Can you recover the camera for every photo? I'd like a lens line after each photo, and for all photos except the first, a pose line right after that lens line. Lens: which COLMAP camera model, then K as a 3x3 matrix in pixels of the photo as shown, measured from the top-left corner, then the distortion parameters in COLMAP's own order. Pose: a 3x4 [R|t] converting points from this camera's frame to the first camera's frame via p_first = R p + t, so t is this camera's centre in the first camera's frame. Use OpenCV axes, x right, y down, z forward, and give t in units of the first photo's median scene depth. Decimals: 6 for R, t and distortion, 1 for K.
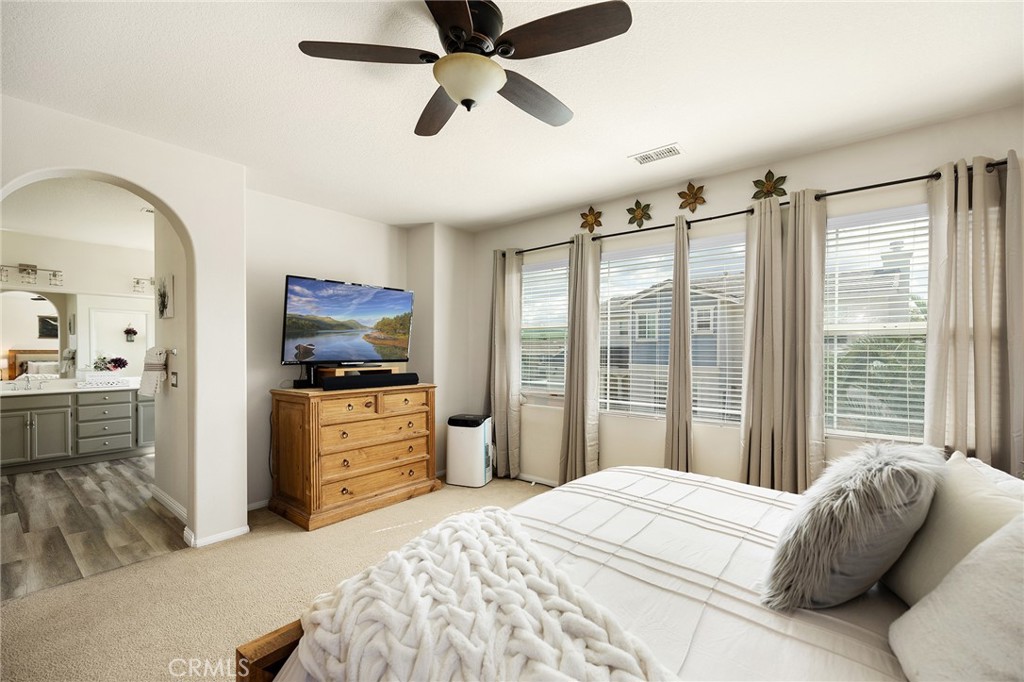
lens RADIAL K [[435.6, 0, 511.4], [0, 435.6, 346.2], [0, 0, 1]] dist [-0.000898, 0.000355]
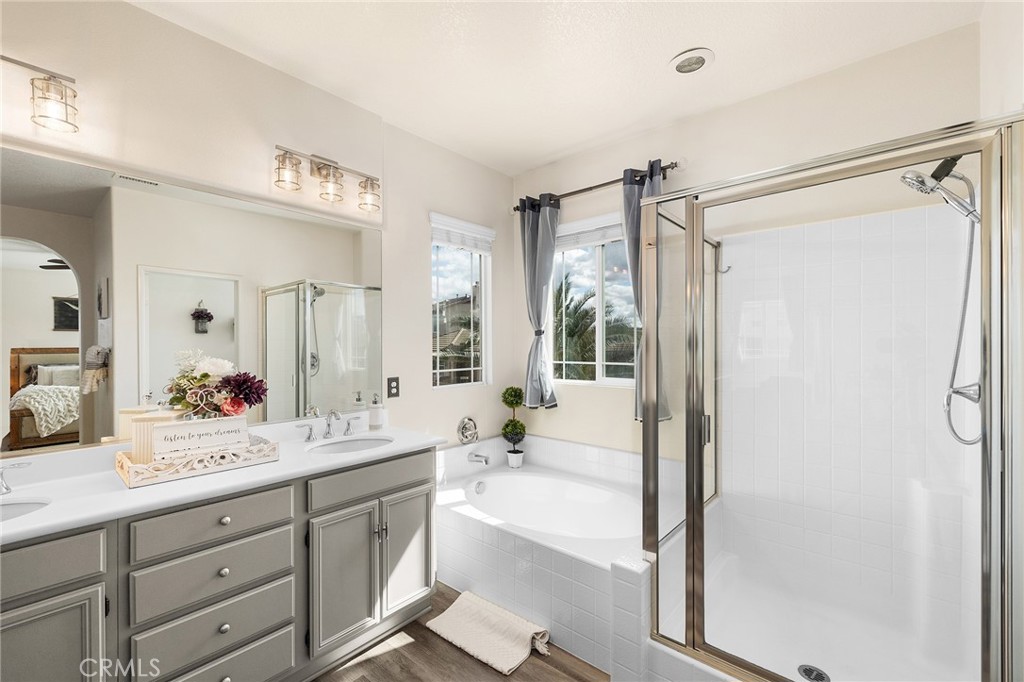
lens RADIAL K [[435.6, 0, 511.4], [0, 435.6, 346.2], [0, 0, 1]] dist [-0.000898, 0.000355]
pose [[0.999439, -0.002575, -0.033390, -0.520566], [0.002895, 0.999950, 0.009541, 0.002926], [0.033364, -0.009633, 0.999397, 0.513116]]
